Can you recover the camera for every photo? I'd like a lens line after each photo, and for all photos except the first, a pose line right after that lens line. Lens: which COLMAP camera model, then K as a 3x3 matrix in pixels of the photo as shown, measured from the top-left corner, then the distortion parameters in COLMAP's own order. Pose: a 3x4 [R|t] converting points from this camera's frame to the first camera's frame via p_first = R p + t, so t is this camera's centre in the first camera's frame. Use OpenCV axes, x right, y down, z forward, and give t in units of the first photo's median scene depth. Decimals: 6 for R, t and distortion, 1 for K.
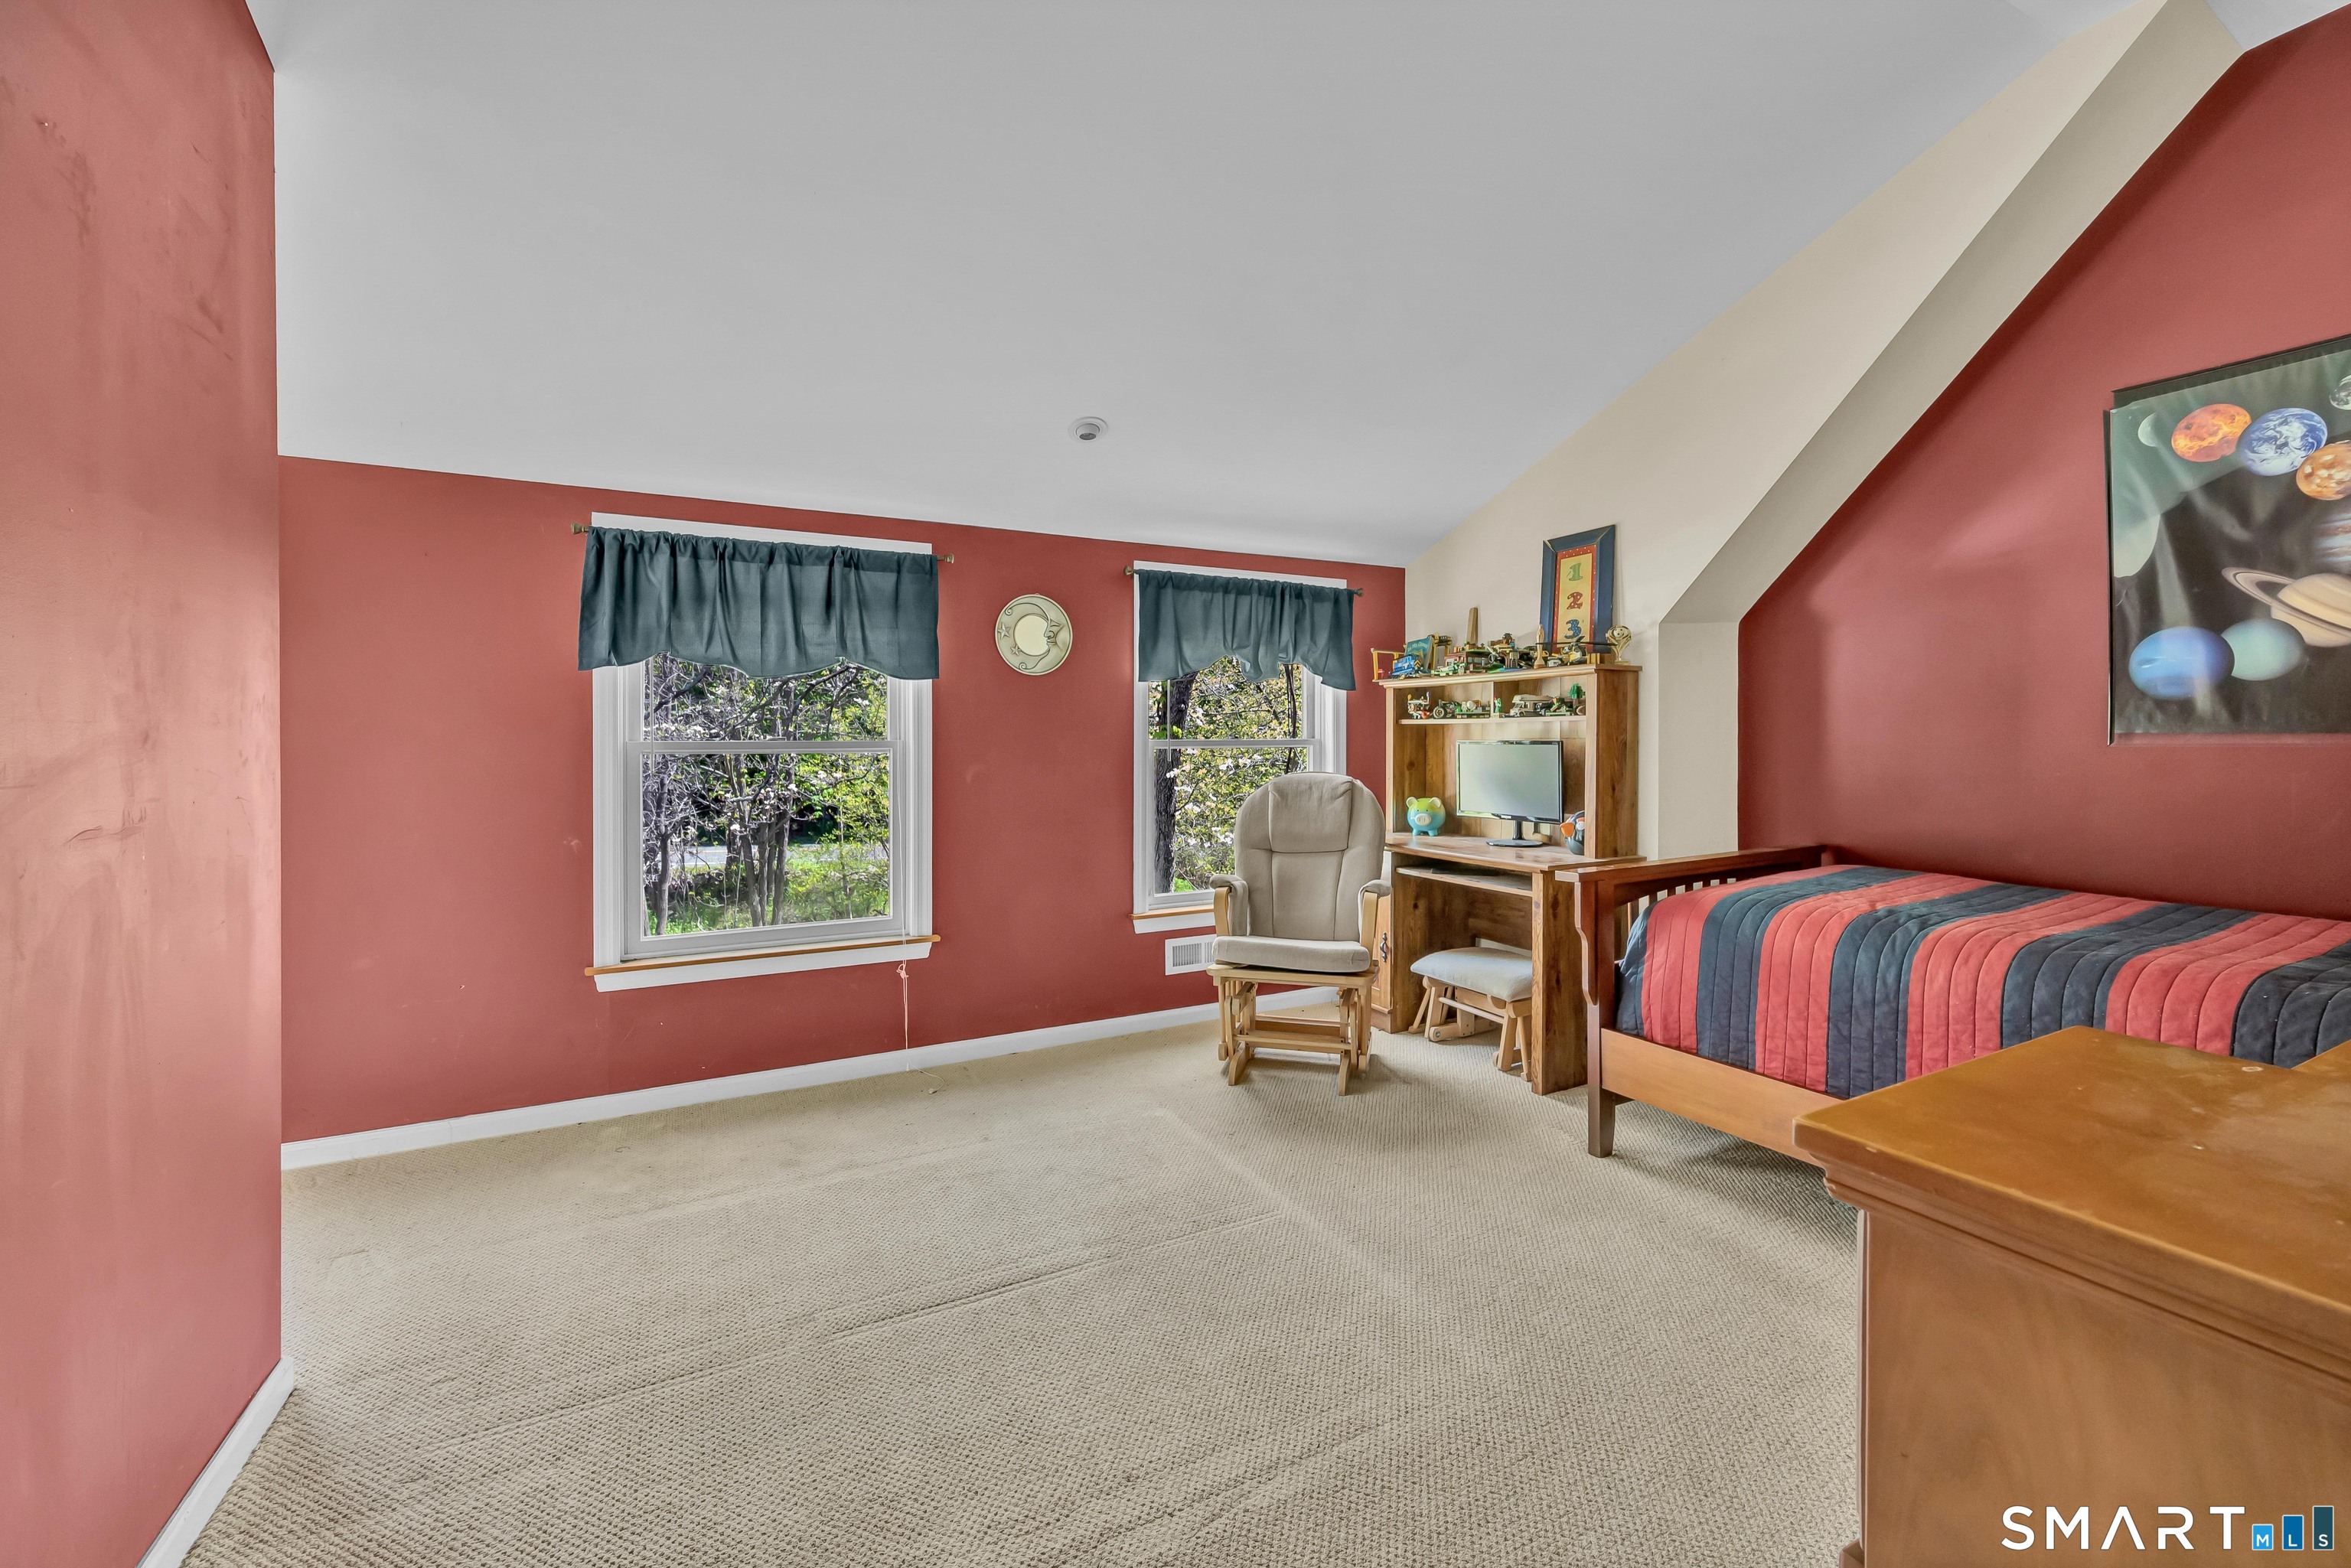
lens RADIAL K [[952.0, 0, 1174.8], [0, 952.0, 751.7], [0, 0, 1]] dist [0.000132, -0.000272]
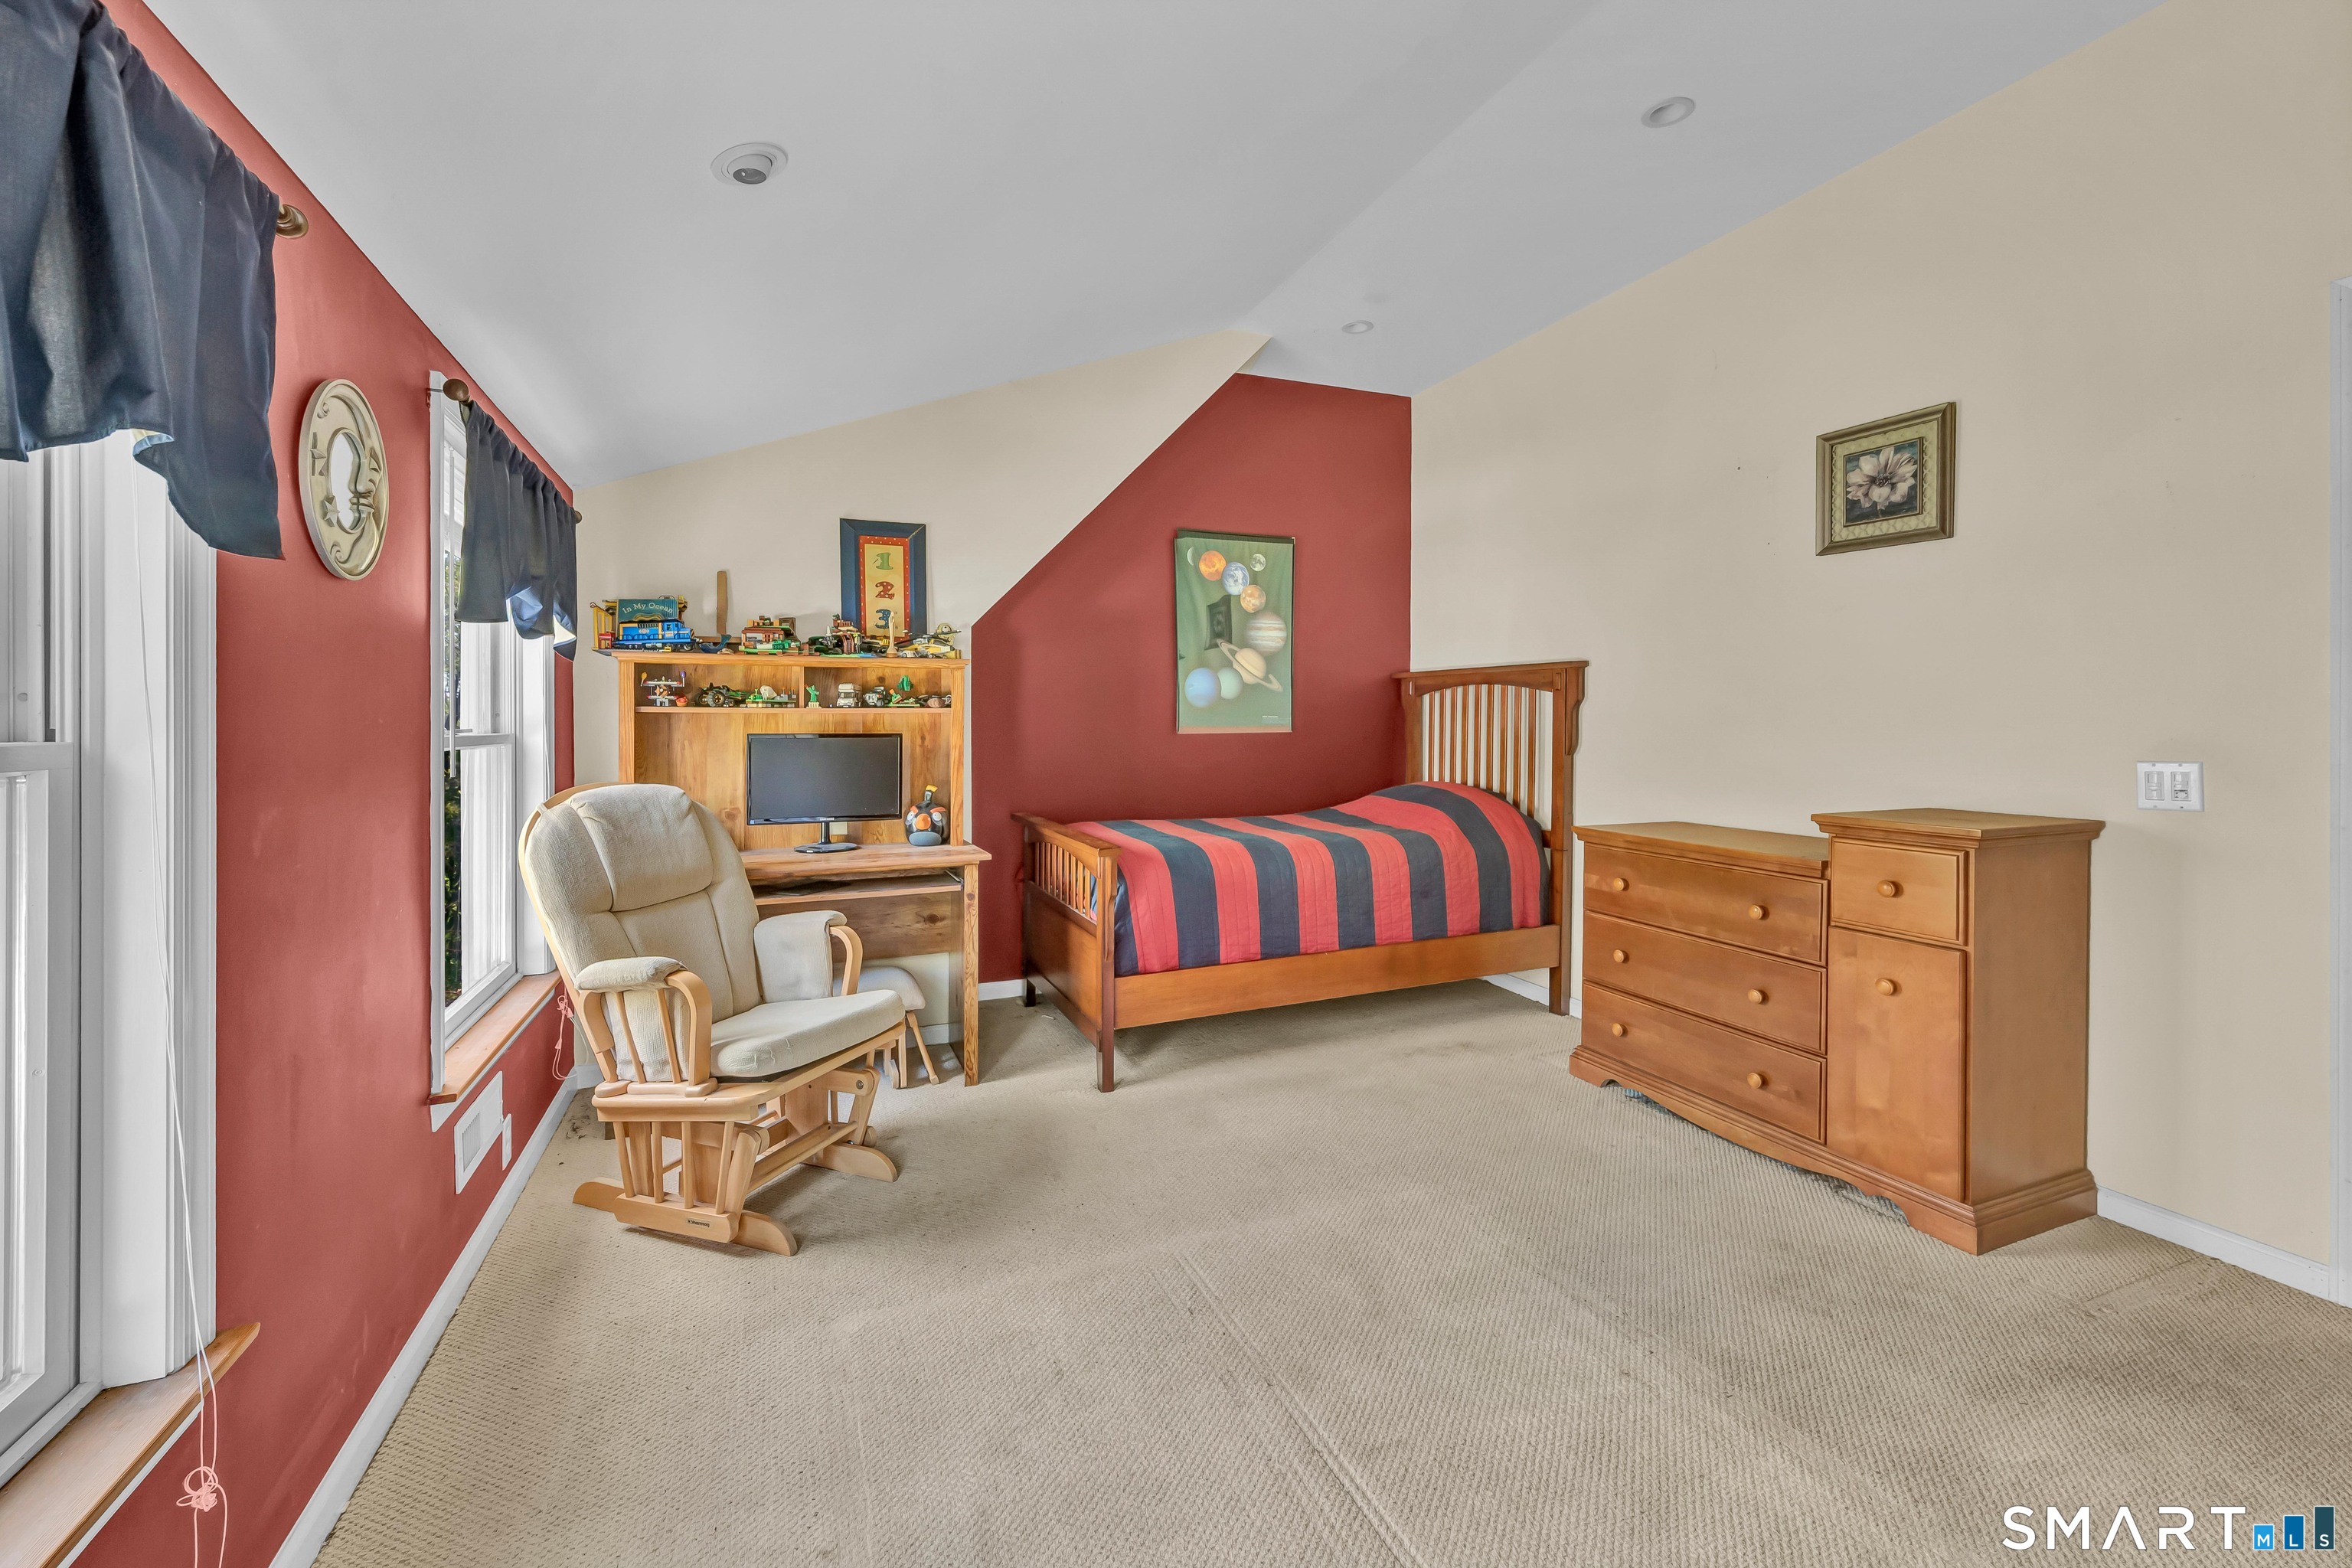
lens RADIAL K [[958.9, 0, 1177.6], [0, 958.9, 737.0], [0, 0, 1]] dist [-0.000882, 0.000394]
pose [[0.080877, -0.009406, 0.996680, -0.584054], [0.018098, 0.999804, 0.007967, -0.010910], [-0.996560, 0.017393, 0.081031, 0.674359]]
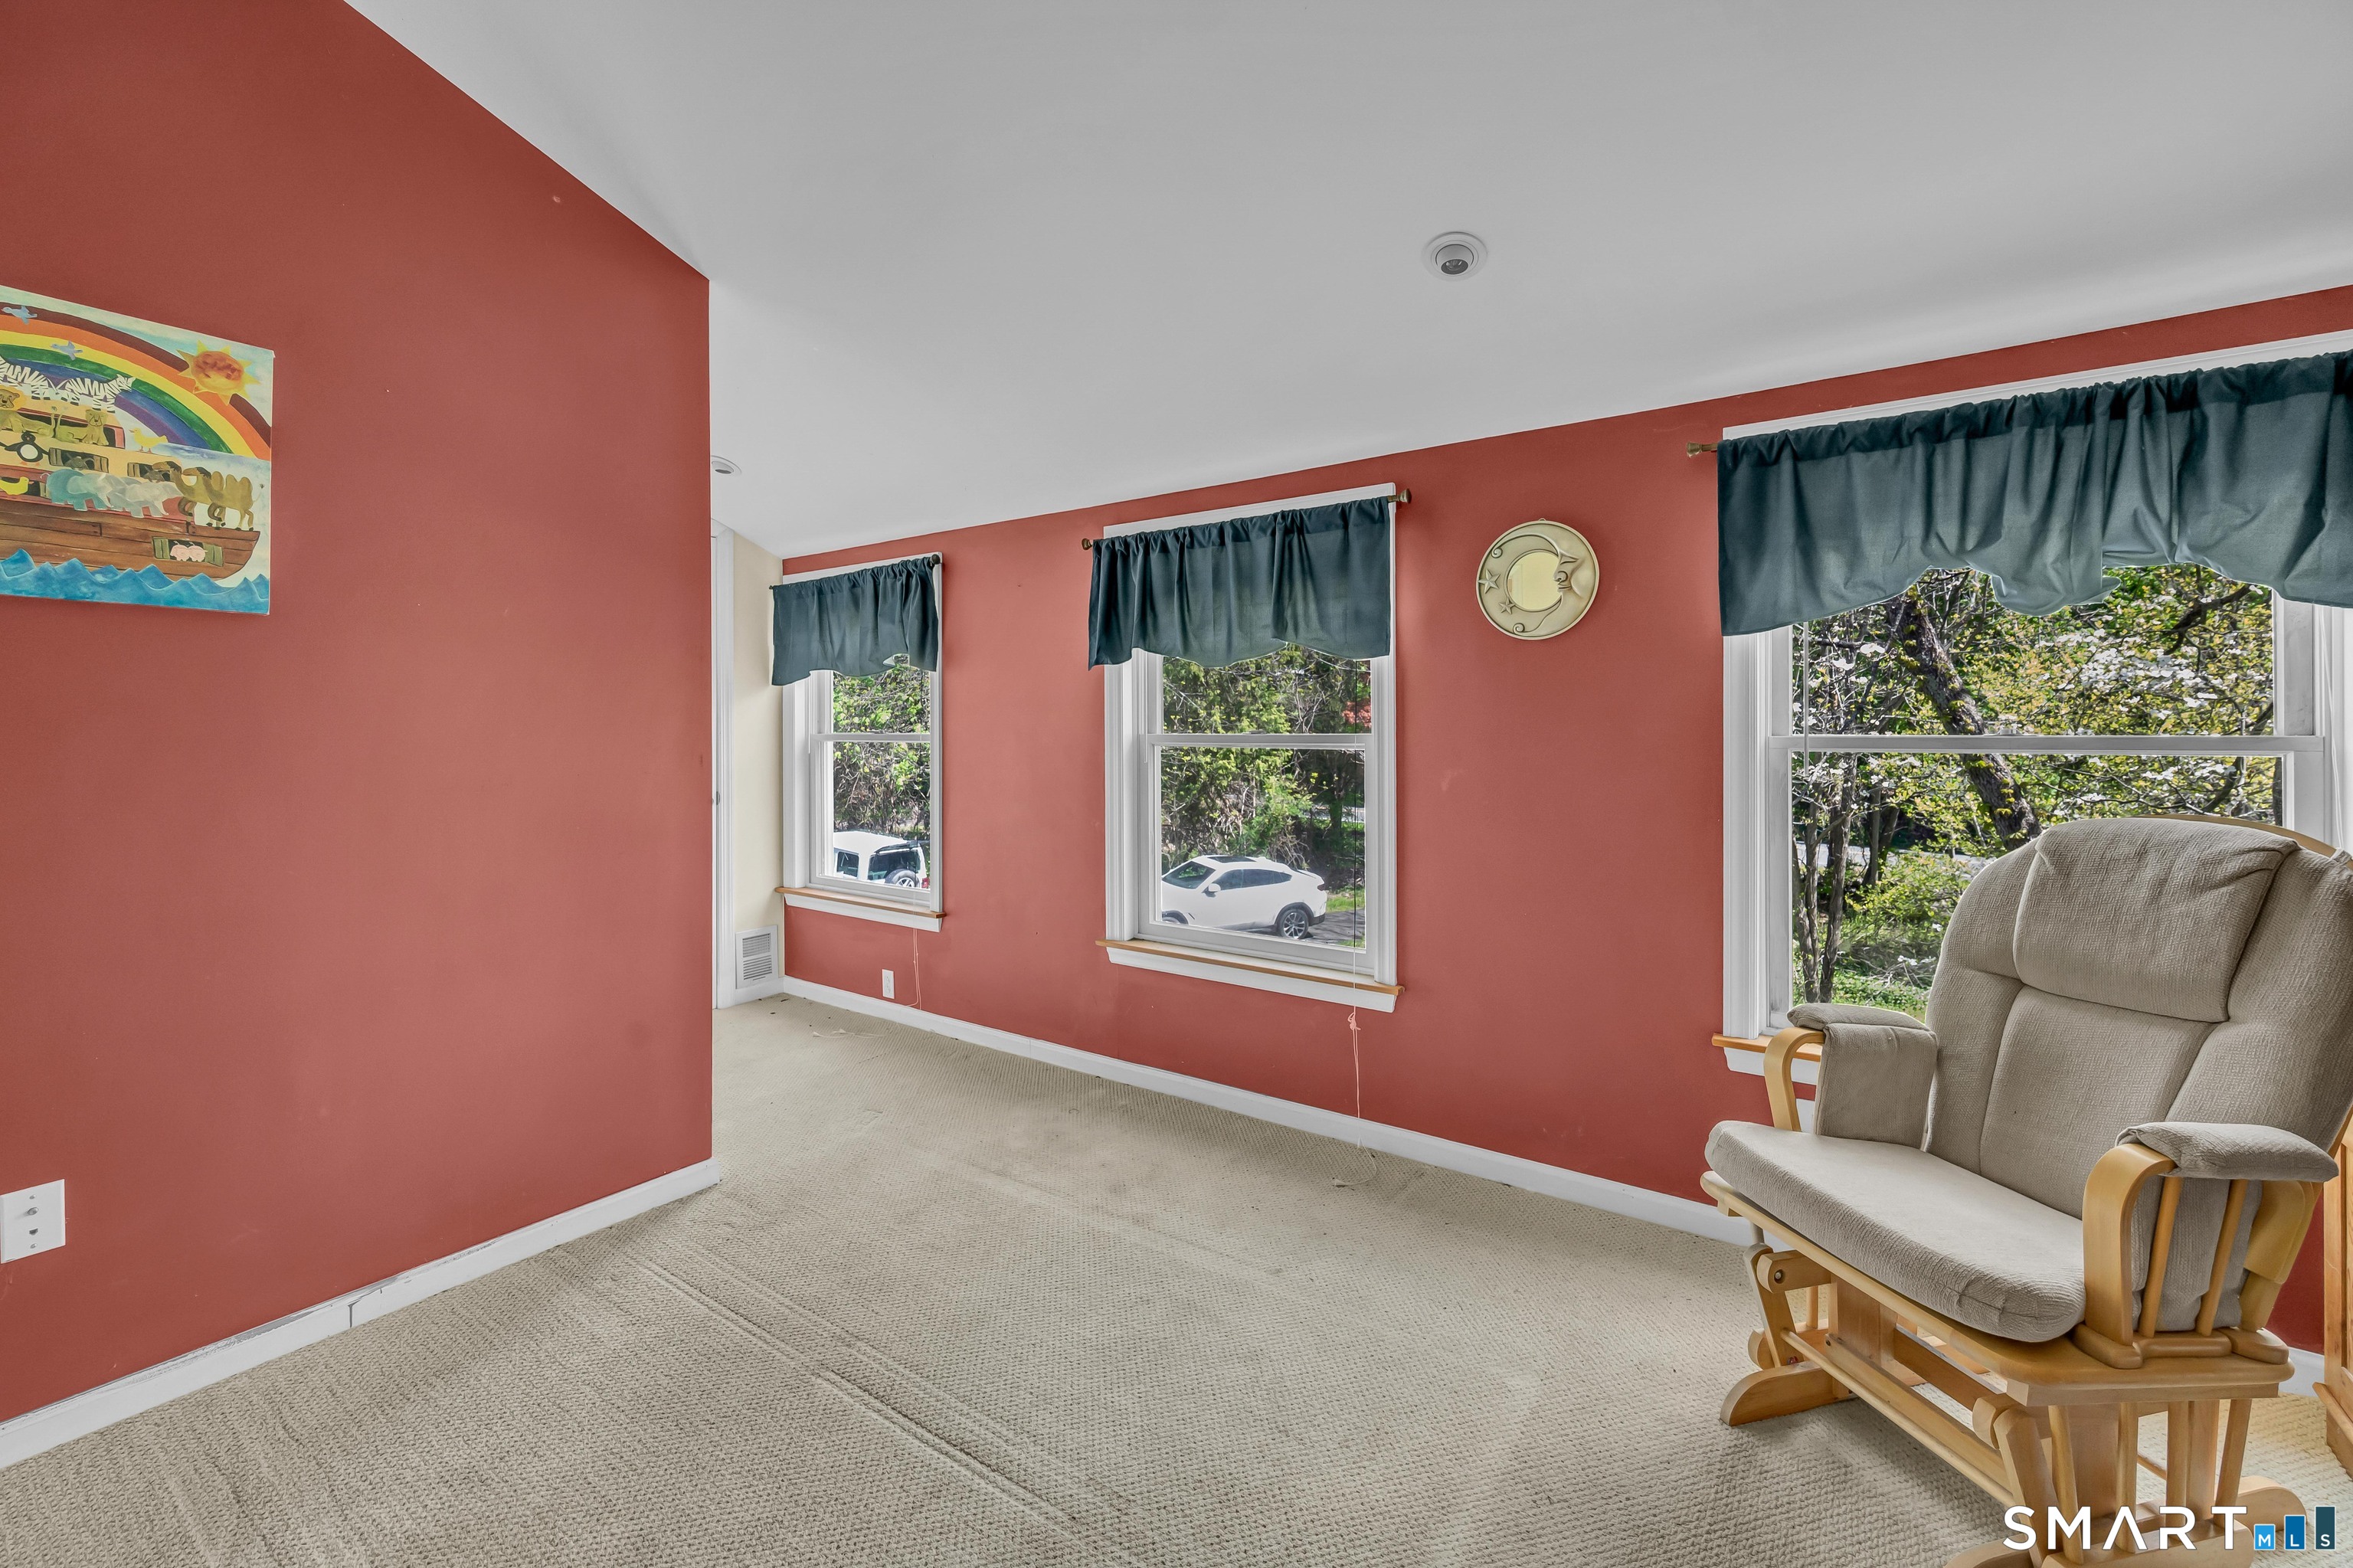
lens RADIAL K [[961.5, 0, 1188.0], [0, 961.5, 734.0], [0, 0, 1]] dist [-0.000281, -0.000211]
pose [[0.470444, 0.008538, -0.882389, 0.374878], [-0.011084, 0.999931, 0.003766, -0.014436], [0.882360, 0.008008, 0.470506, 0.505336]]
